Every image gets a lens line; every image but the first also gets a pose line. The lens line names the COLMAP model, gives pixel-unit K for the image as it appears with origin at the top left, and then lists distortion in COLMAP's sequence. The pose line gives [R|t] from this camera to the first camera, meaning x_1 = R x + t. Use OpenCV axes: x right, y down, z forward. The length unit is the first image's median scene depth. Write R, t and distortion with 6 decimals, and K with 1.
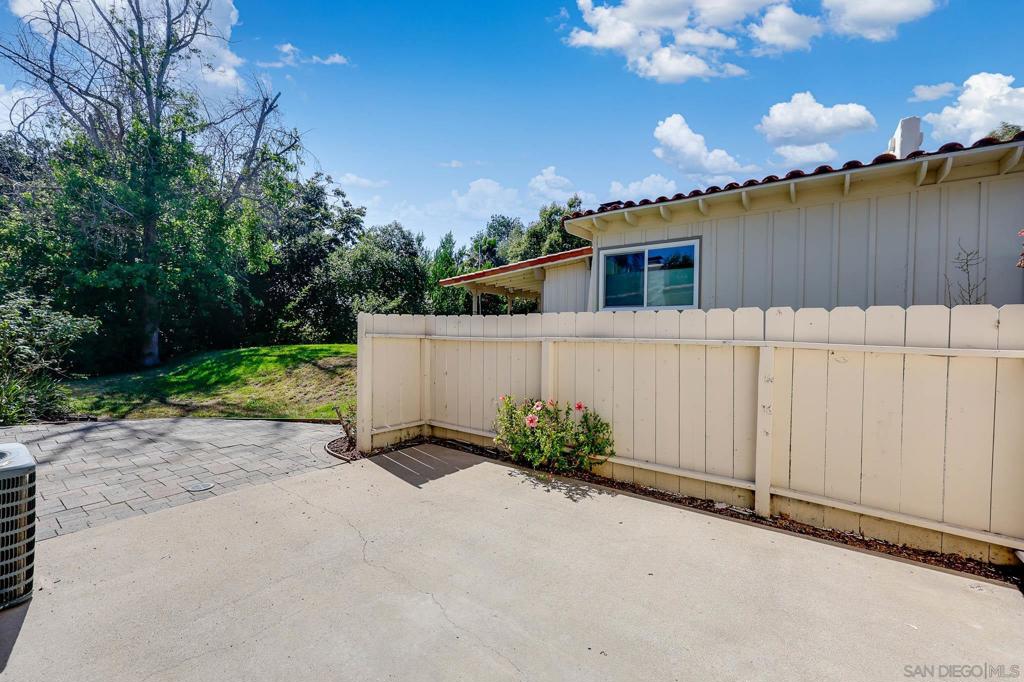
lens RADIAL K [[417.5, 0, 511.1], [0, 417.5, 343.4], [0, 0, 1]] dist [0.003397, 0.000205]
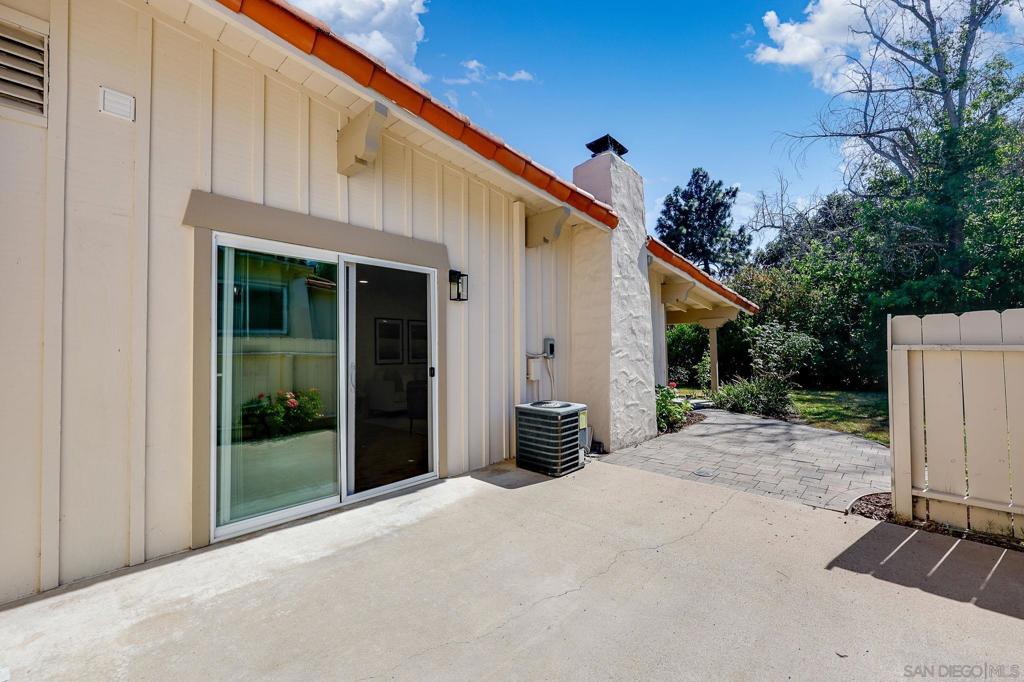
lens RADIAL K [[417.5, 0, 511.1], [0, 417.5, 341.3], [0, 0, 1]] dist [0.003397, 0.000205]
pose [[-0.117750, -0.034113, -0.992457, 0.491514], [-0.013888, 0.999369, -0.032703, 0.002721], [0.992946, 0.009933, -0.118149, 0.511244]]
